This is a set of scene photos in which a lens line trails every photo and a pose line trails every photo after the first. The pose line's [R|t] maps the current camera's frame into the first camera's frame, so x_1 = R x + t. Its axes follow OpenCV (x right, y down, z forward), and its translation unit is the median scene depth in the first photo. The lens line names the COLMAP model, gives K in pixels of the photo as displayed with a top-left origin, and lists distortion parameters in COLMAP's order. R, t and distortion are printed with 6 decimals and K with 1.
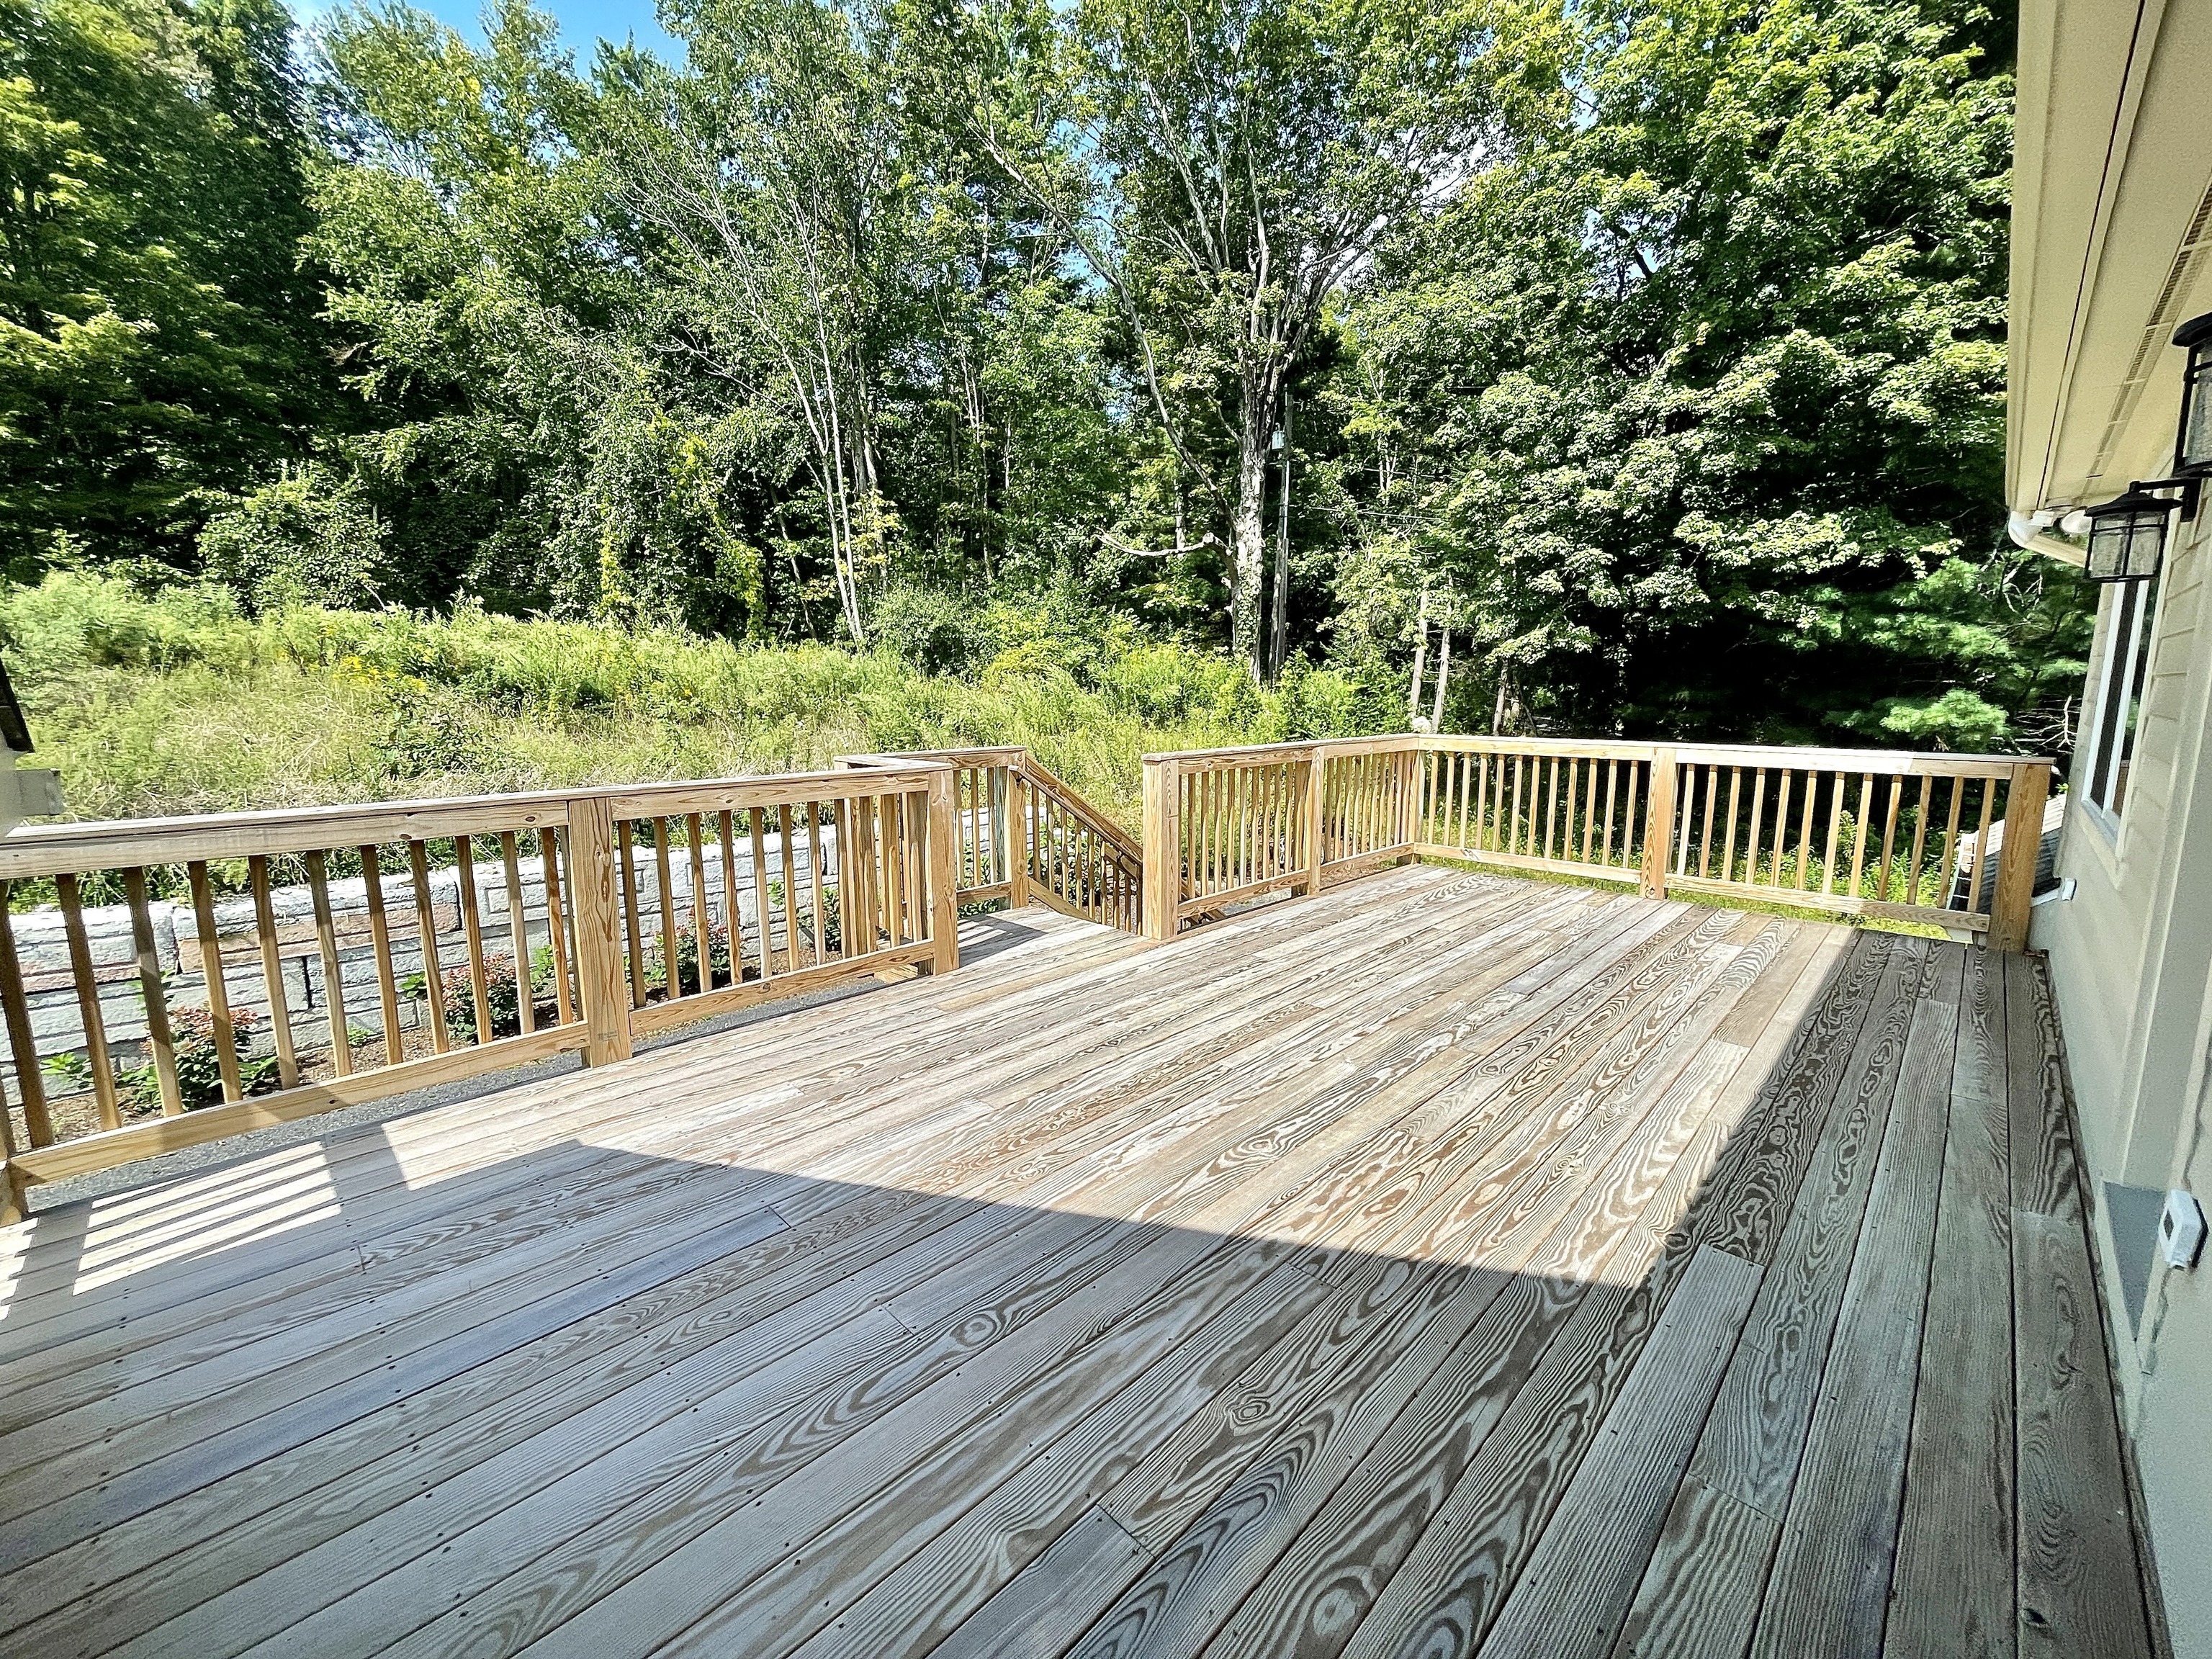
lens RADIAL K [[885.3, 0, 1154.1], [0, 885.3, 848.3], [0, 0, 1]] dist [0.025133, -0.000290]
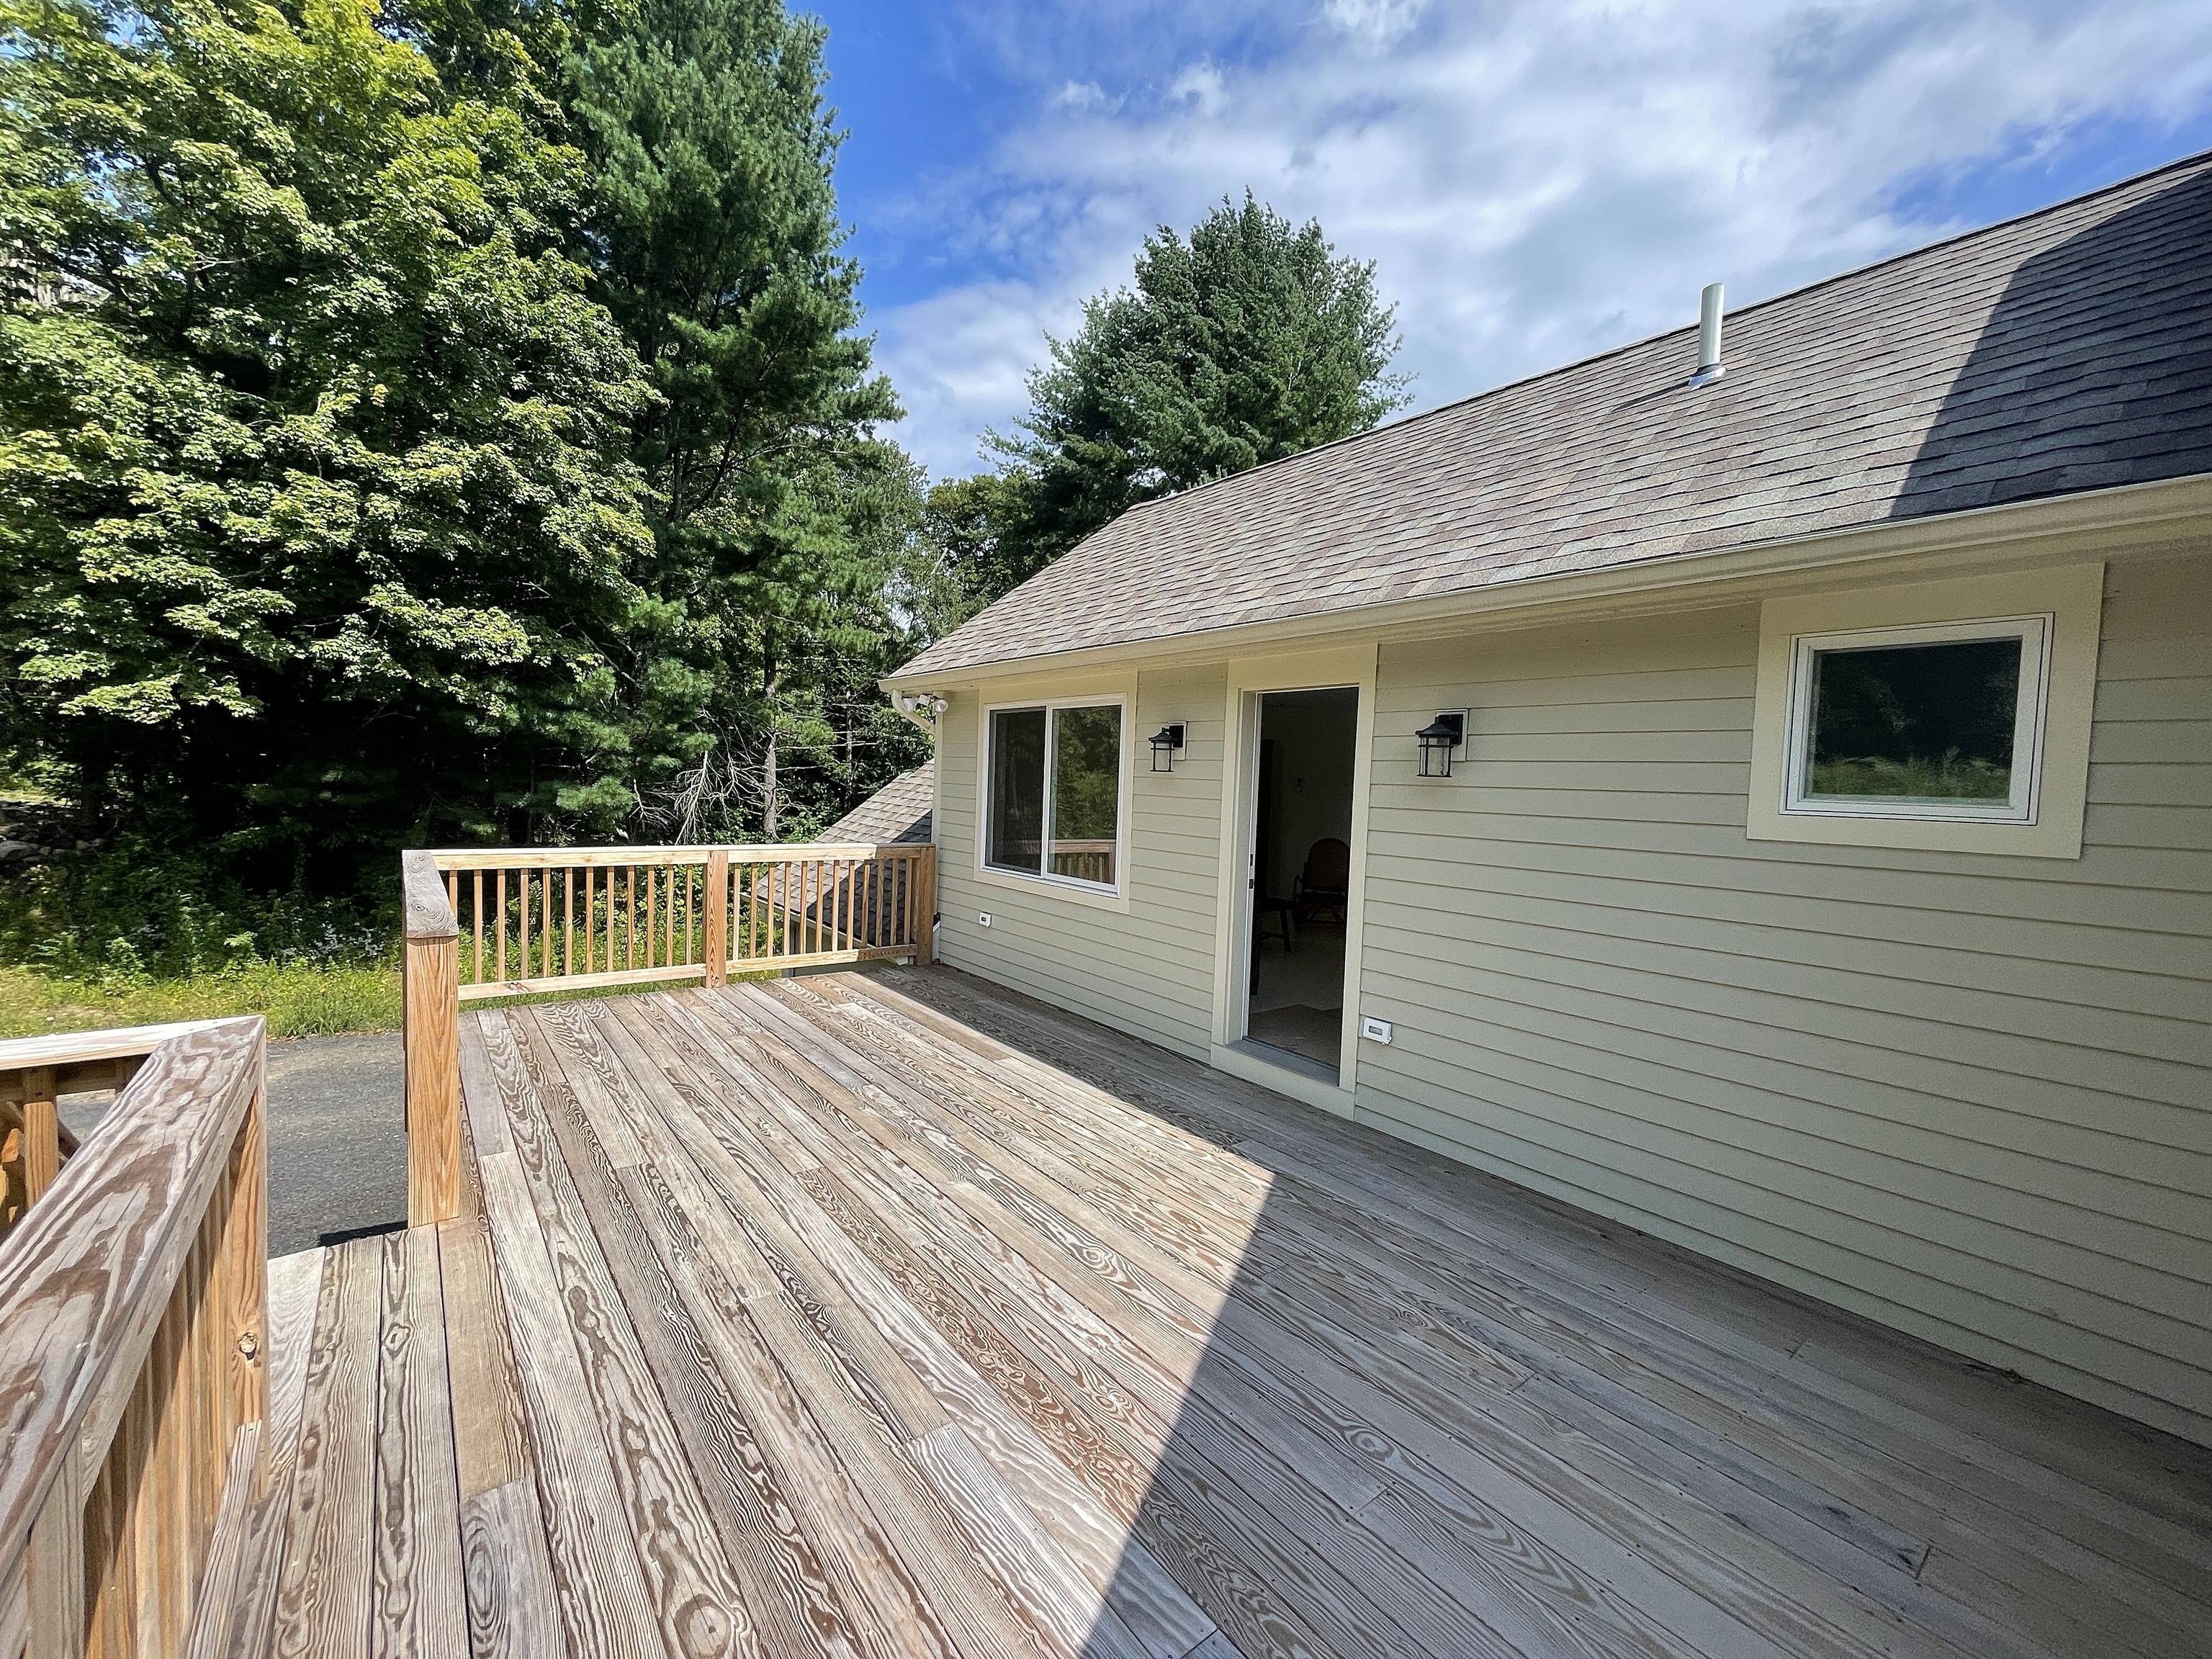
lens RADIAL K [[885.3, 0, 1107.4], [0, 885.3, 818.7], [0, 0, 1]] dist [0.025133, -0.000290]
pose [[0.143203, -0.033796, 0.989116, -0.243246], [0.131975, 0.991143, 0.014758, -0.054970], [-0.980855, 0.128425, 0.146394, 0.192213]]
